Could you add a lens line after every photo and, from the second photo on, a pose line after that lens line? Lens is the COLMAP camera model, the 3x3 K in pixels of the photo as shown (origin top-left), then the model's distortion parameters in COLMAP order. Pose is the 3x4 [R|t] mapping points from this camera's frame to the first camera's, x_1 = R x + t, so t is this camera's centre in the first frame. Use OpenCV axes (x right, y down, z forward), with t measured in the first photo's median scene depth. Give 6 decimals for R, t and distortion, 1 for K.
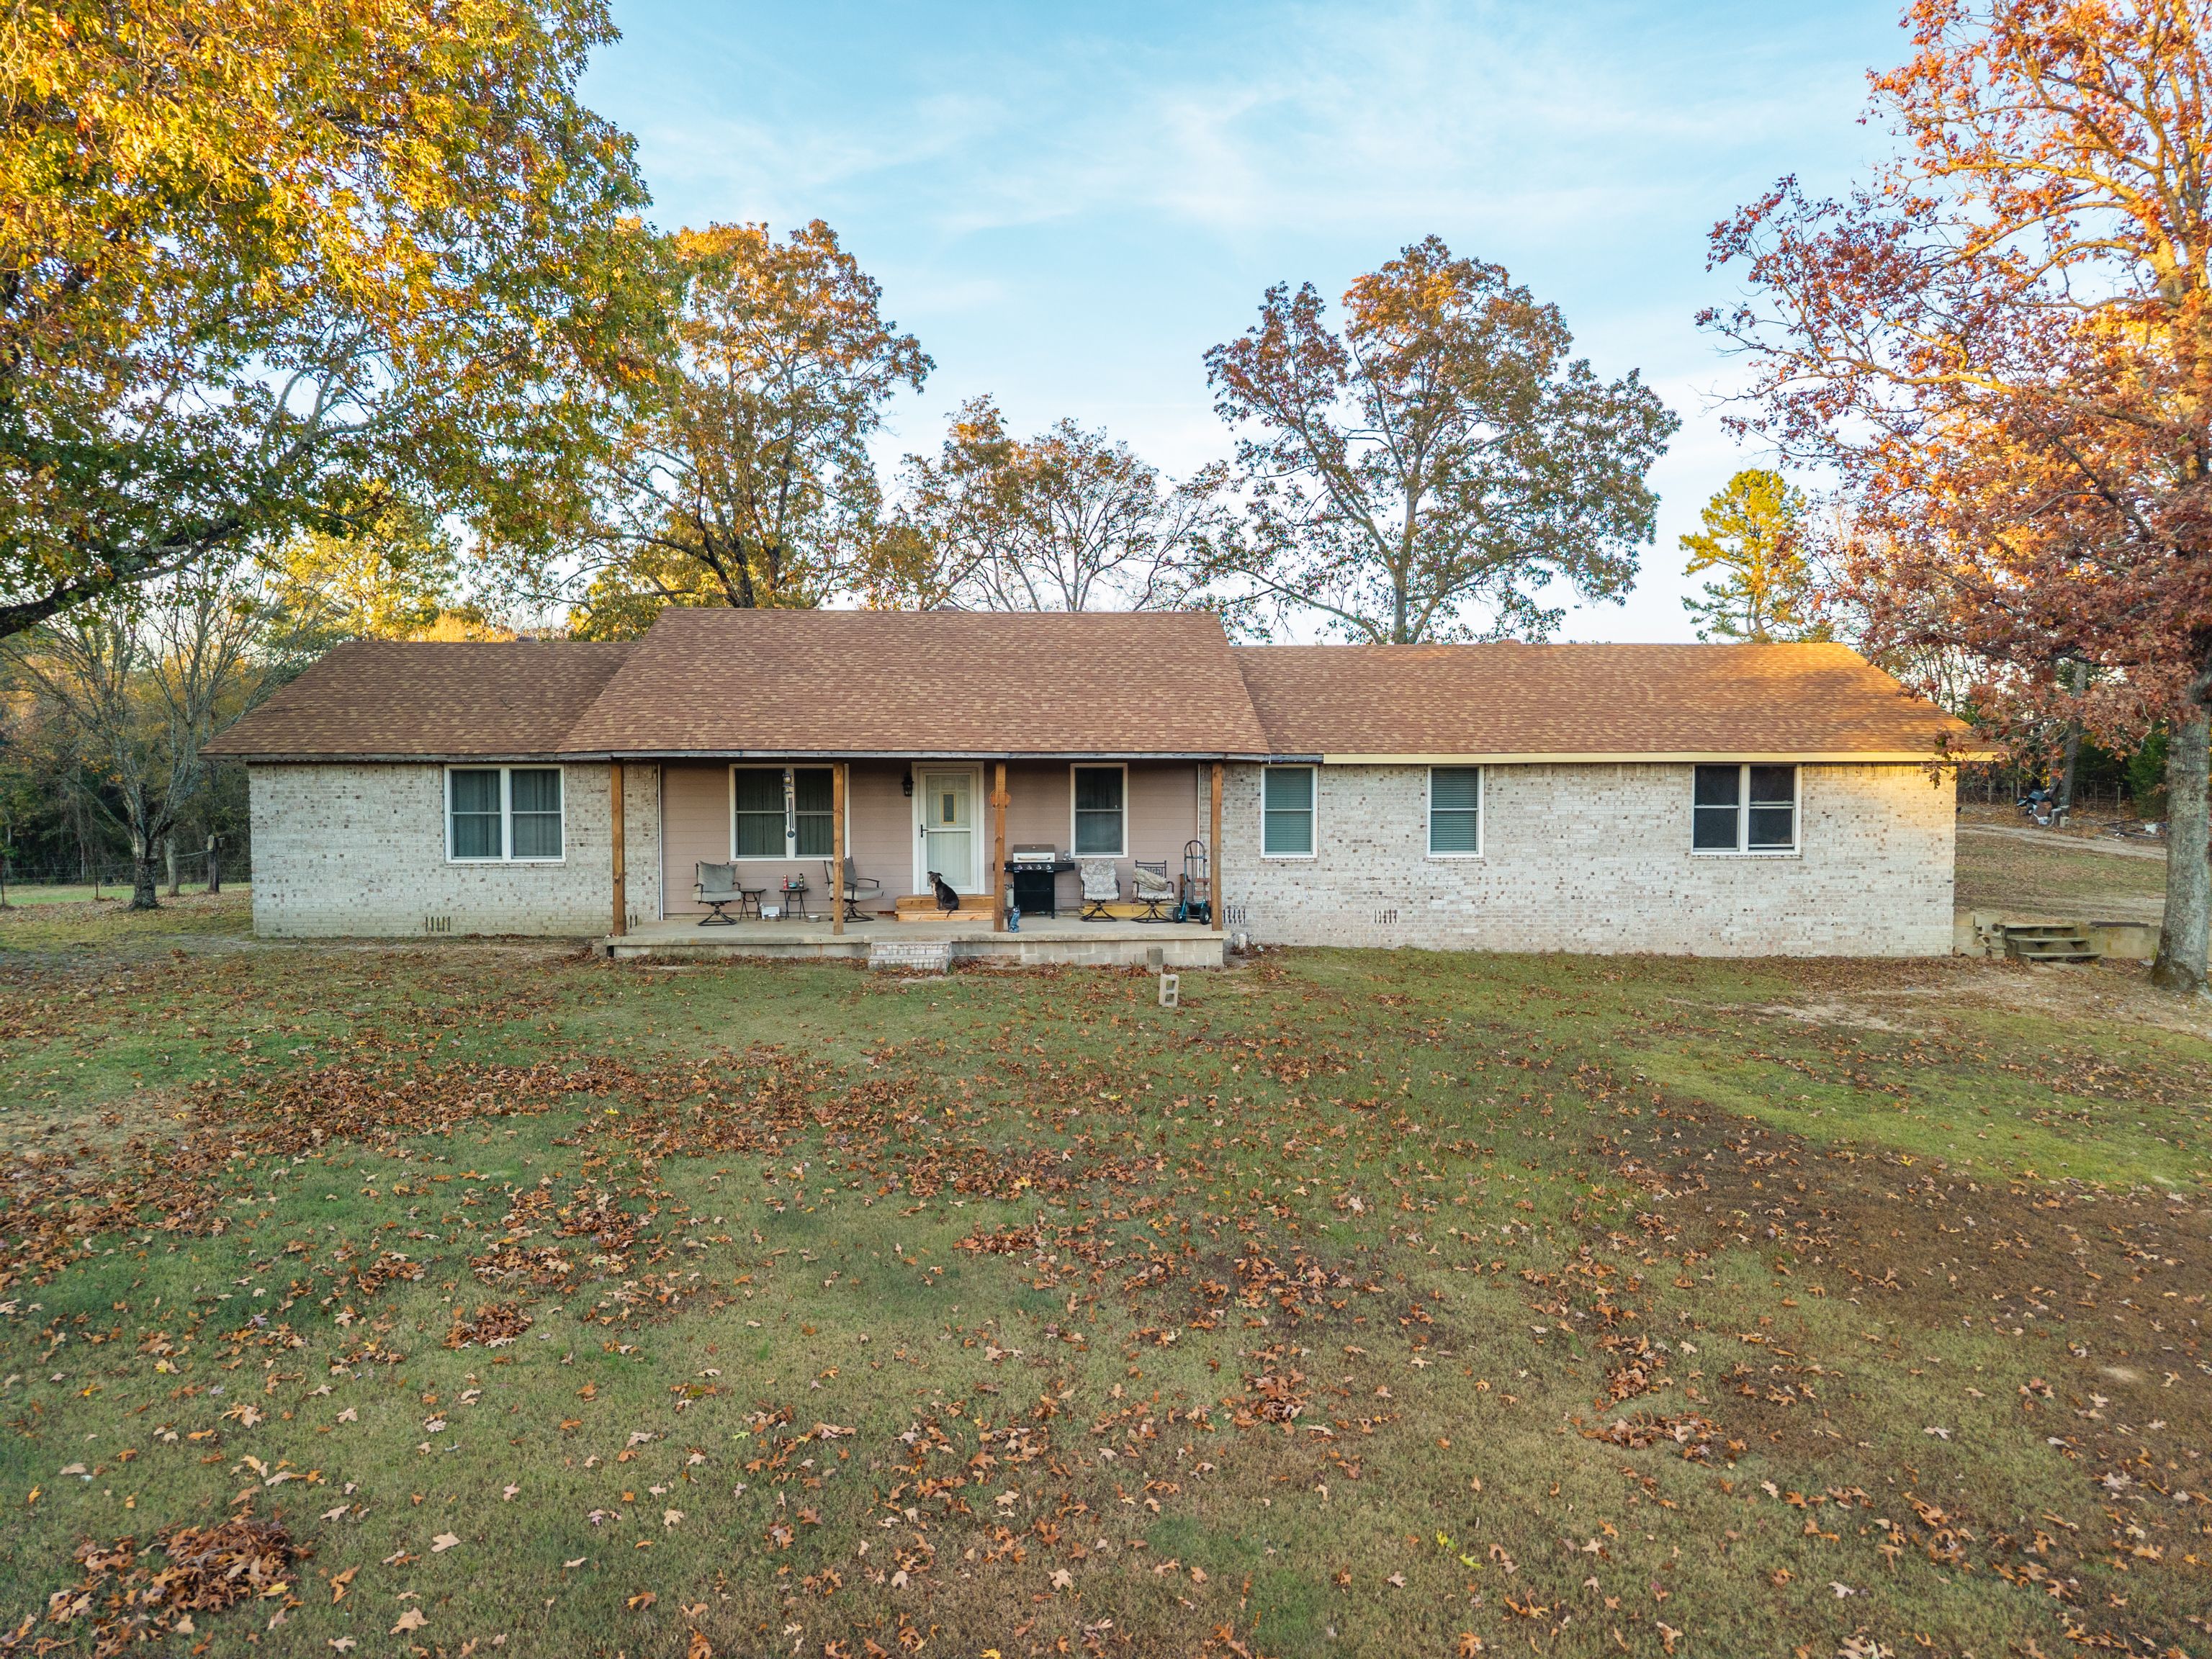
lens RADIAL K [[1535.6, 0, 1106.0], [0, 1535.6, 829.5], [0, 0, 1]] dist [-0.003819, -0.000648]
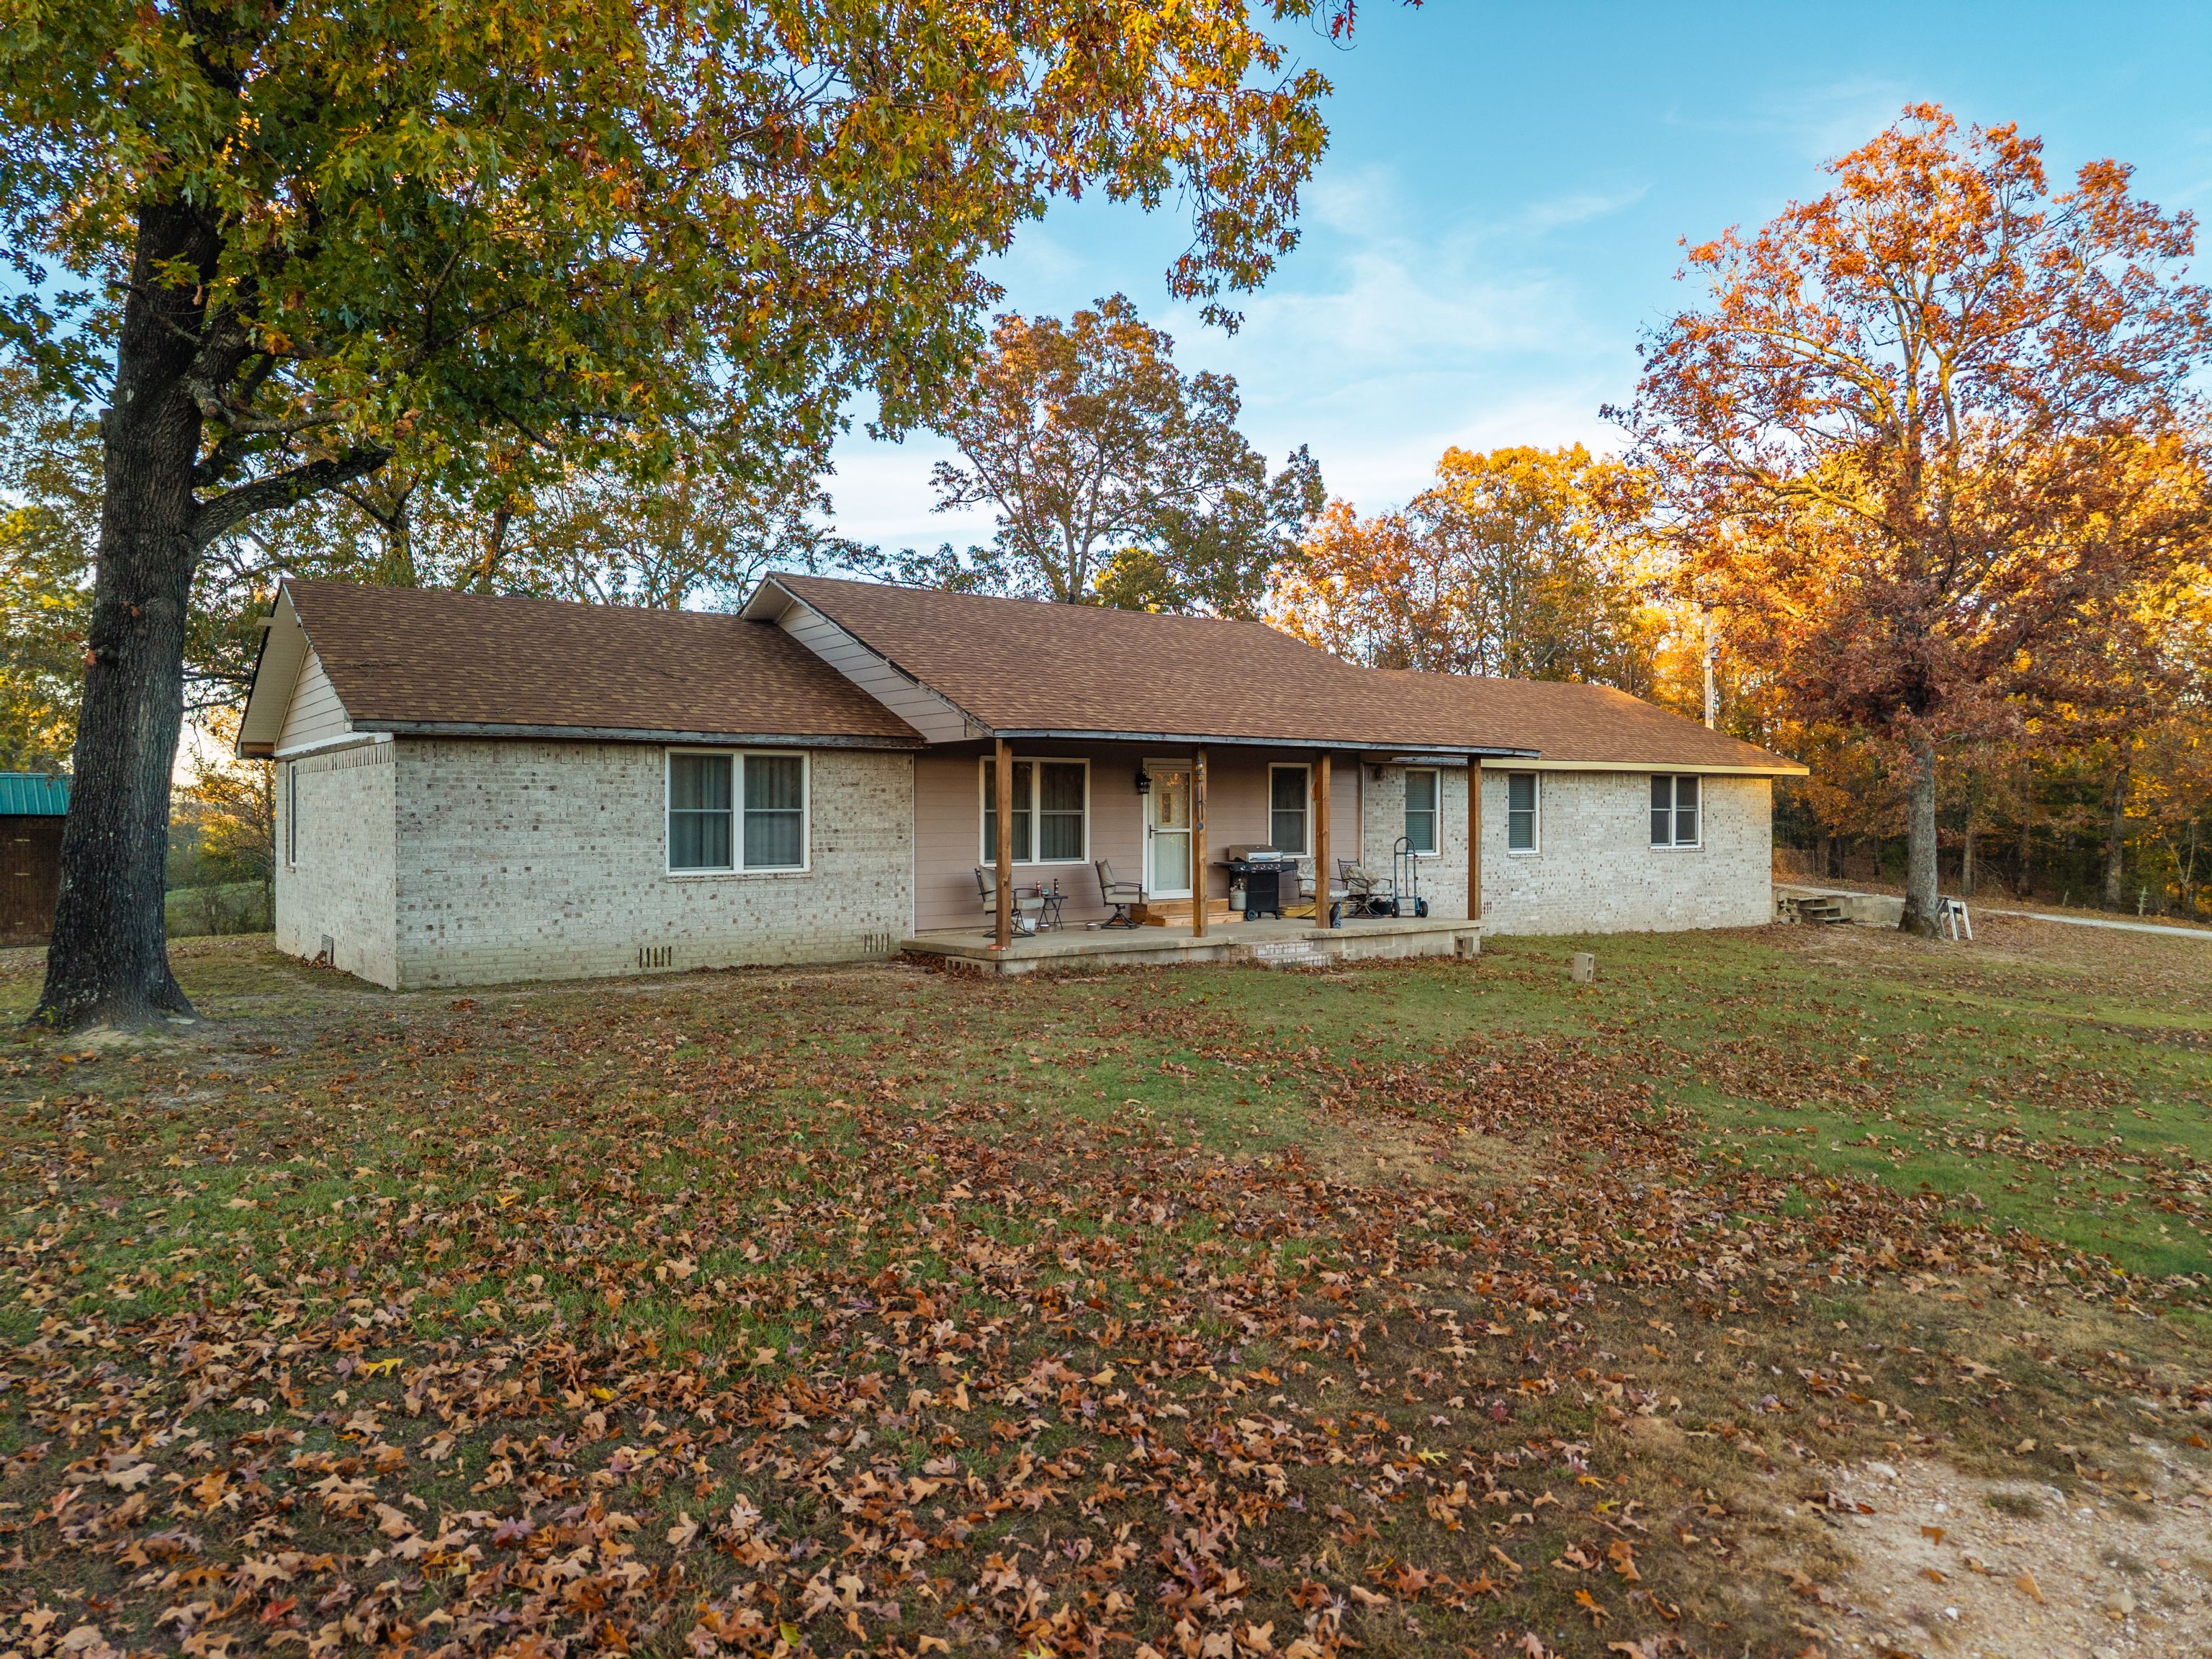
lens RADIAL K [[1535.0, 0, 1106.0], [0, 1535.0, 829.5], [0, 0, 1]] dist [0.003558, 0.000215]
pose [[0.826786, -0.005551, 0.562489, -0.677491], [0.028254, 0.999099, -0.031671, 0.029065], [-0.561807, 0.042078, 0.826198, 0.242937]]
